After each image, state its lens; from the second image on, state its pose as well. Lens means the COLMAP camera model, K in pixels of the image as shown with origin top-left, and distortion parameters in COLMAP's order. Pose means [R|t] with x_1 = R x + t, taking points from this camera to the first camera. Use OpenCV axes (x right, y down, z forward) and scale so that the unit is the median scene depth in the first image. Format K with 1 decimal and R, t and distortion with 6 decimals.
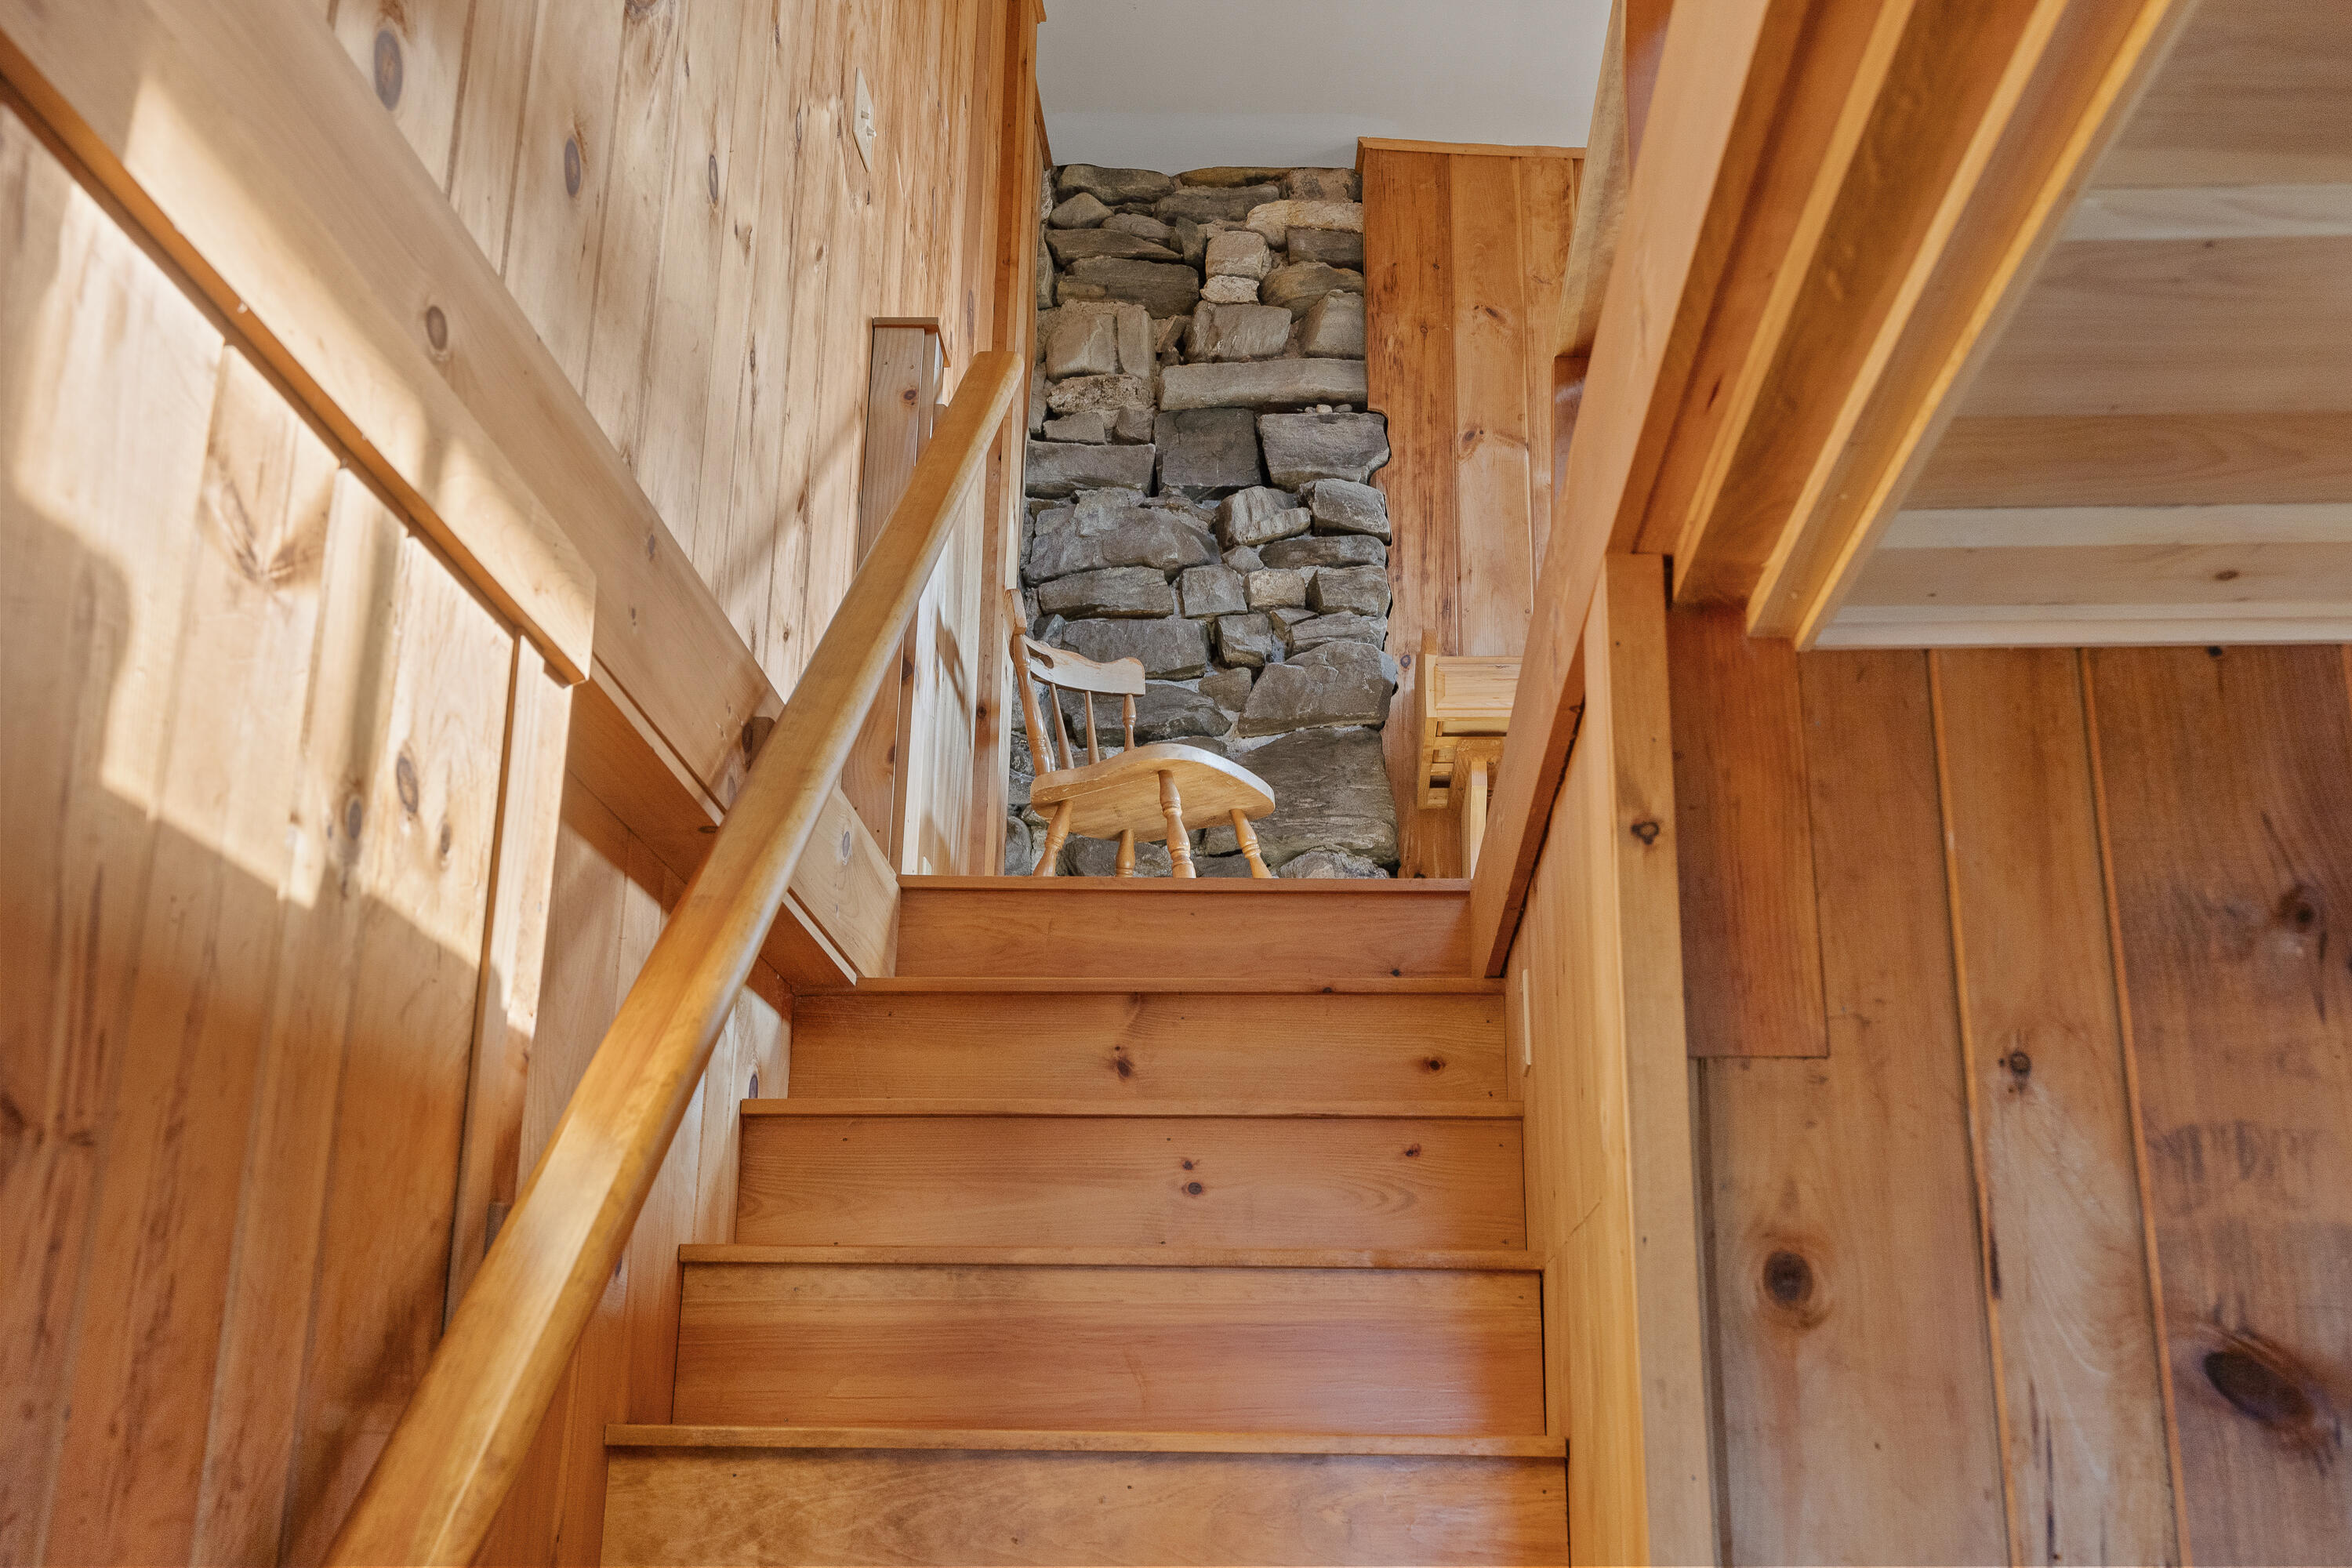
lens RADIAL K [[2299.2, 0, 1175.4], [0, 2299.2, 787.4], [0, 0, 1]] dist [0.018863, 0.000000]
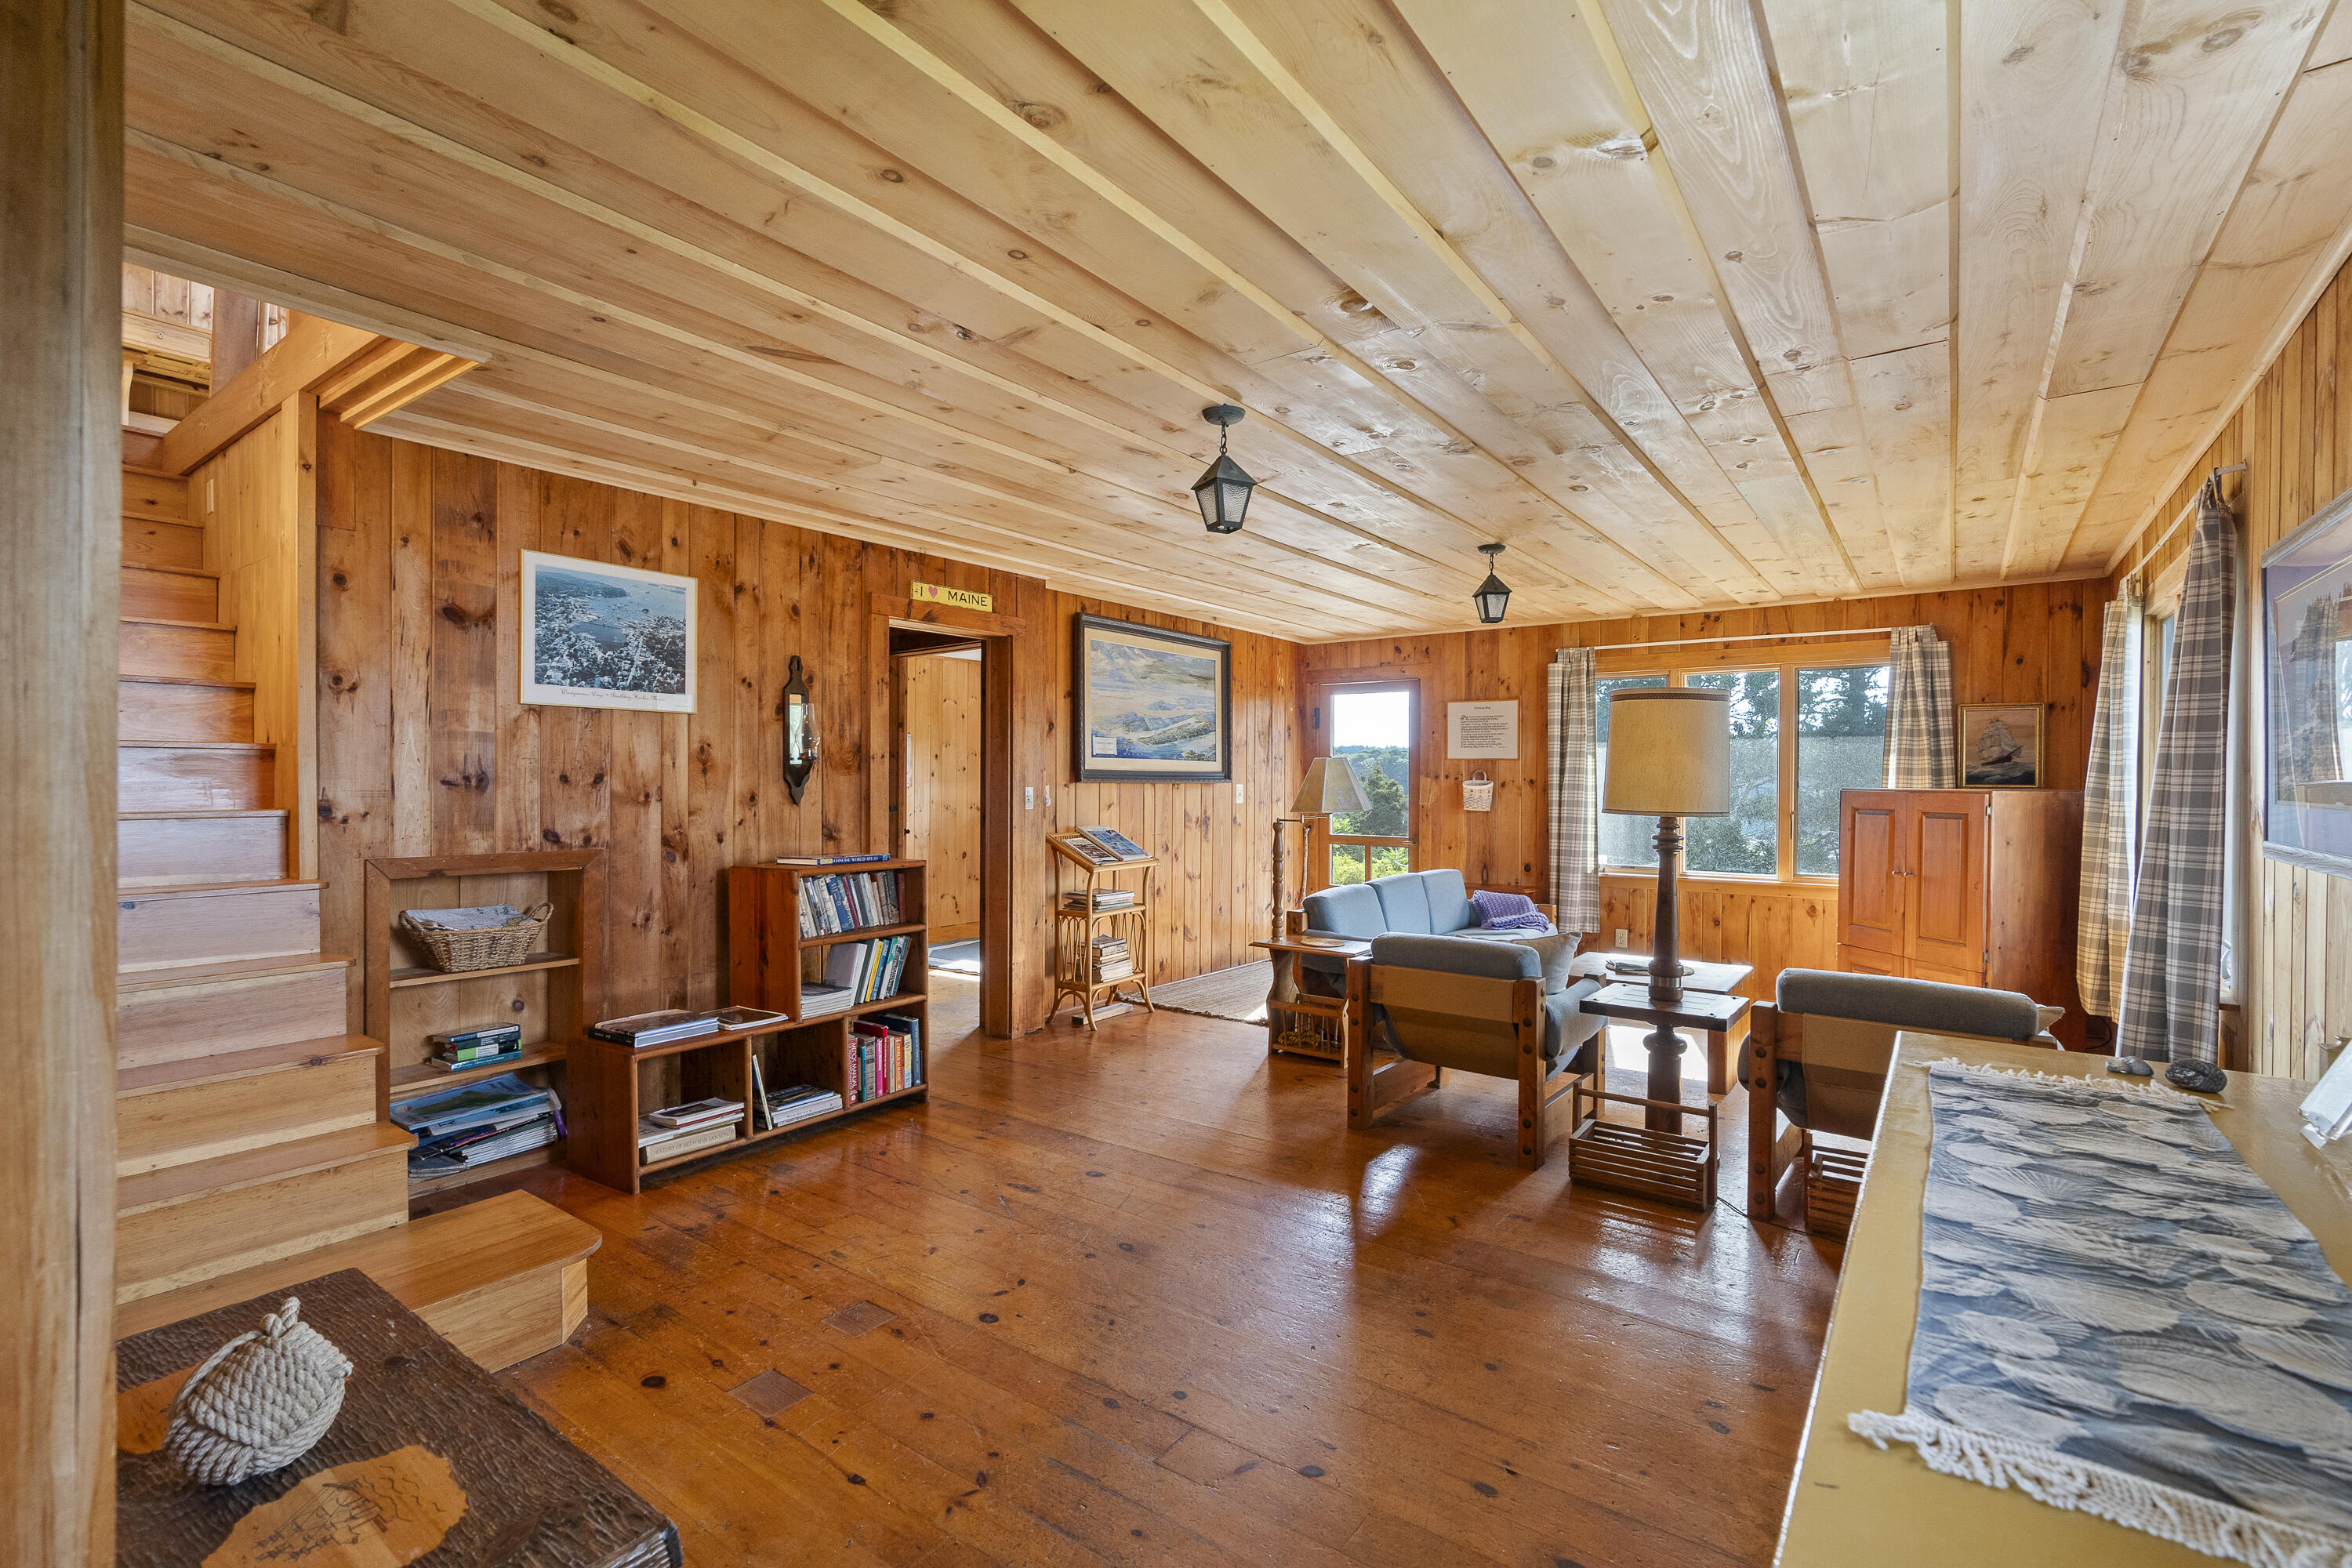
lens RADIAL K [[1067.1, 0, 1169.3], [0, 1067.1, 786.2], [0, 0, 1]] dist [-0.002475, -0.000137]
pose [[0.551979, -0.014652, 0.833729, -0.548147], [-0.248649, 0.951466, 0.181342, -0.169684], [-0.795923, -0.307403, 0.521546, -1.407561]]
